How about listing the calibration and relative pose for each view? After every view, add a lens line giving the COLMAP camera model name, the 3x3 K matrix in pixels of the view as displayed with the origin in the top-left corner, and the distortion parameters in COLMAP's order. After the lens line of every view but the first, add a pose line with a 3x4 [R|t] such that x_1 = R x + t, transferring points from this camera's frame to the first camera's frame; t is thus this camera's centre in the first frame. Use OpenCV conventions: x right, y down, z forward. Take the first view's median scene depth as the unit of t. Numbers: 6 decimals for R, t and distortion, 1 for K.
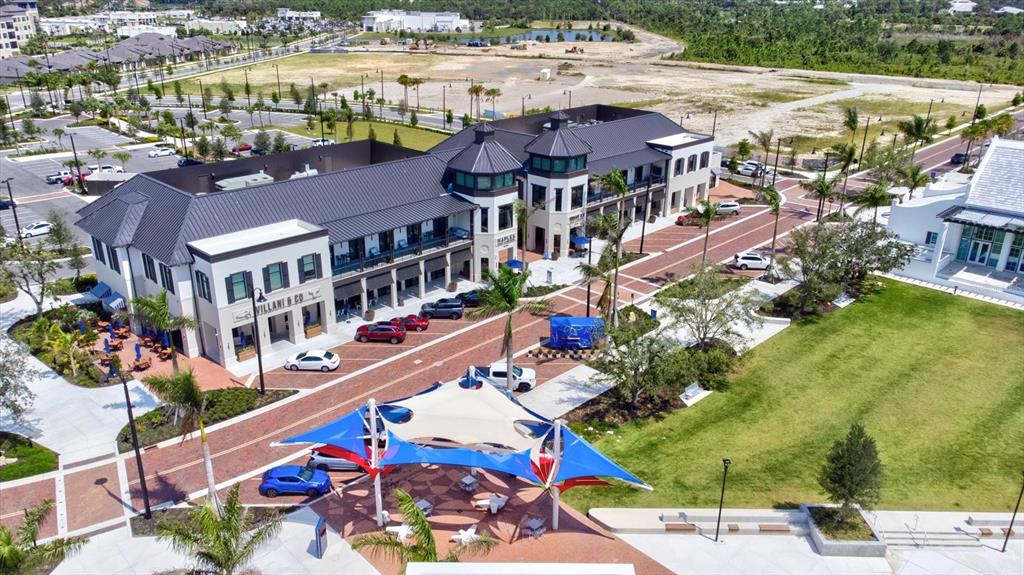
lens RADIAL K [[731.1, 0, 512.0], [0, 731.1, 287.5], [0, 0, 1]] dist [0.000990, 0.000848]
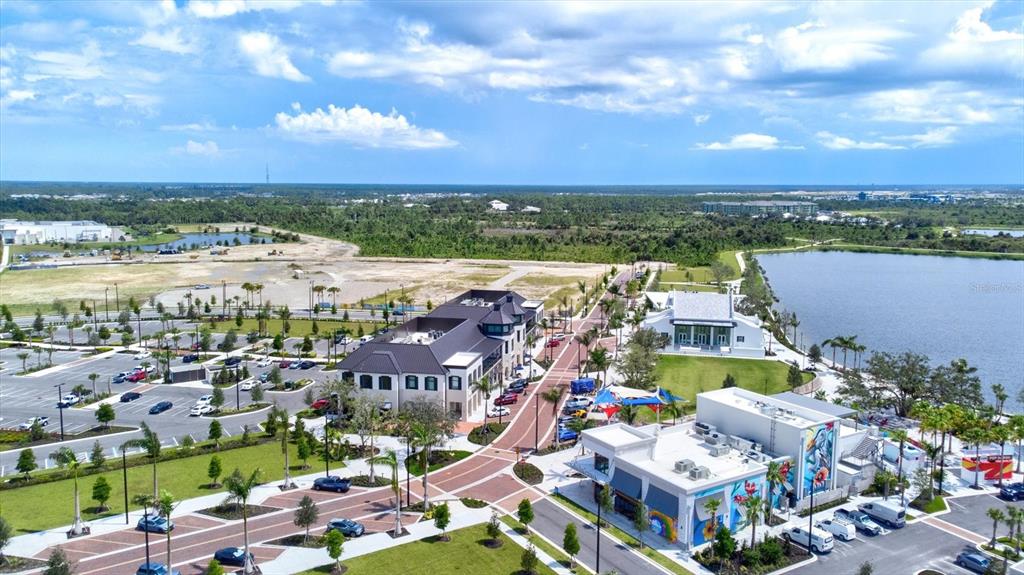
lens RADIAL K [[731.1, 0, 512.0], [0, 731.1, 287.5], [0, 0, 1]] dist [0.000990, 0.000848]
pose [[0.844147, -0.073766, 0.531013, -0.268394], [0.202107, 0.961196, -0.187762, 0.031709], [-0.496557, 0.265820, 0.826300, -0.173002]]
